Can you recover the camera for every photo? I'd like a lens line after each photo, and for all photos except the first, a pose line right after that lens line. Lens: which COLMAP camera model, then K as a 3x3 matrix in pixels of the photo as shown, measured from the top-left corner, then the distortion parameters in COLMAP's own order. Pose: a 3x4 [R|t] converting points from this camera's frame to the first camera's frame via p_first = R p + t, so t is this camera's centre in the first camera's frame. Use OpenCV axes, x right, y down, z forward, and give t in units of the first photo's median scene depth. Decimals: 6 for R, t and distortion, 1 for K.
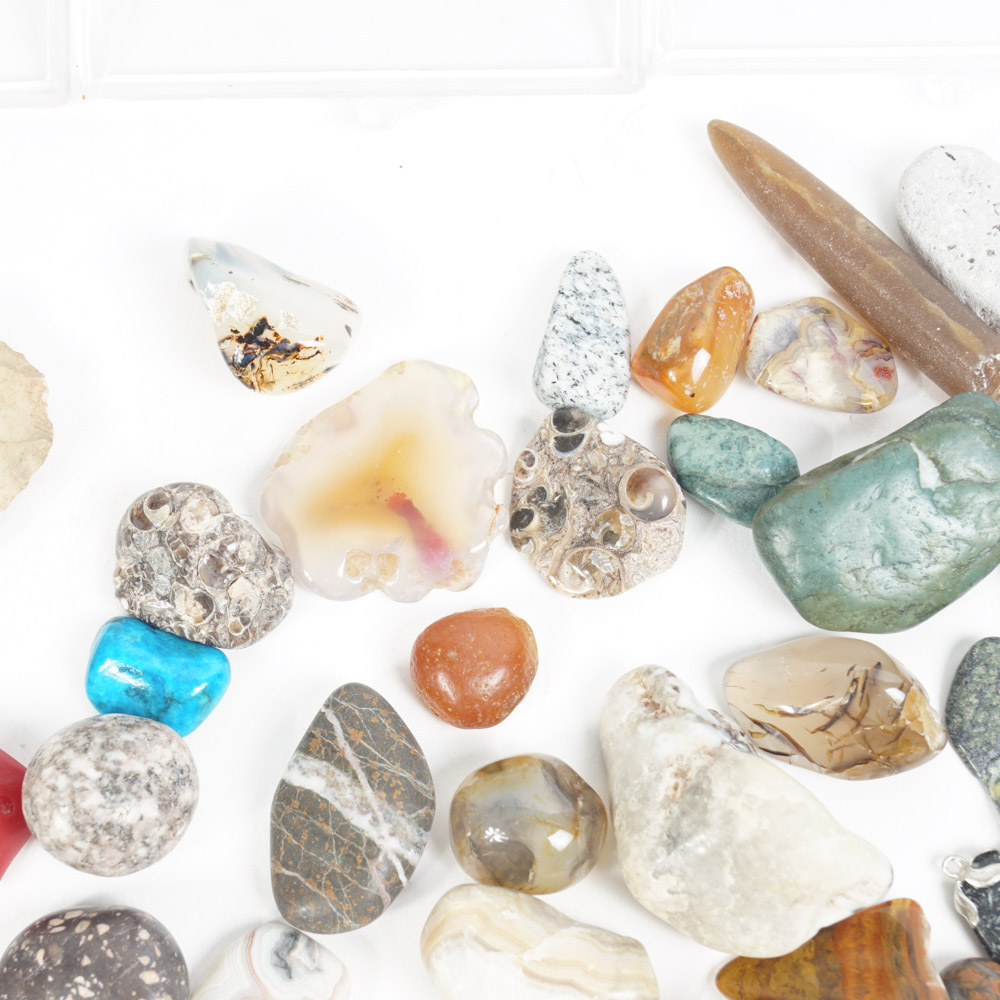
lens RADIAL K [[2641.4, 0, 500.0], [0, 2641.4, 500.0], [0, 0, 1]] dist [-0.051228, 0.198947]
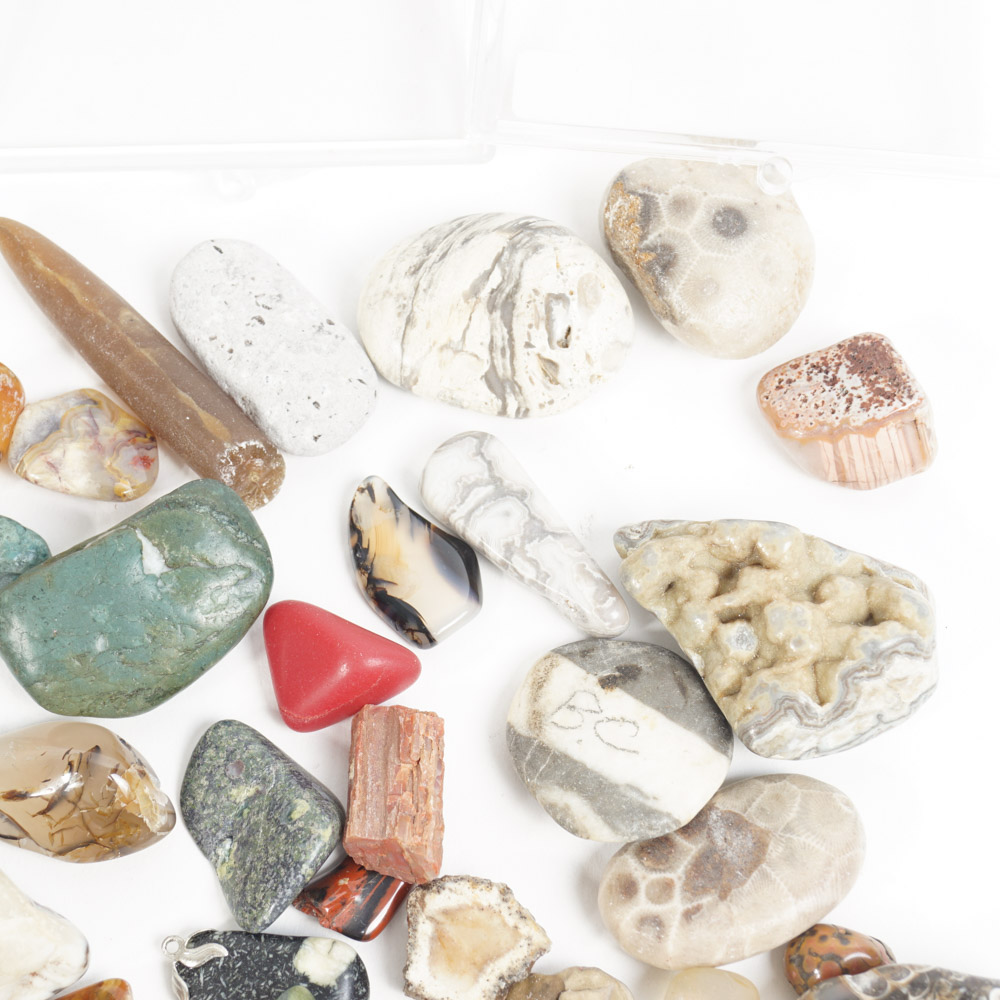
lens RADIAL K [[2641.4, 0, 500.0], [0, 2641.4, 500.0], [0, 0, 1]] dist [-0.051228, 0.198947]
pose [[0.999779, -0.011806, 0.017409, 0.270147], [0.012453, 0.999218, -0.037535, 0.006625], [-0.016952, 0.037743, 0.999144, -0.021191]]
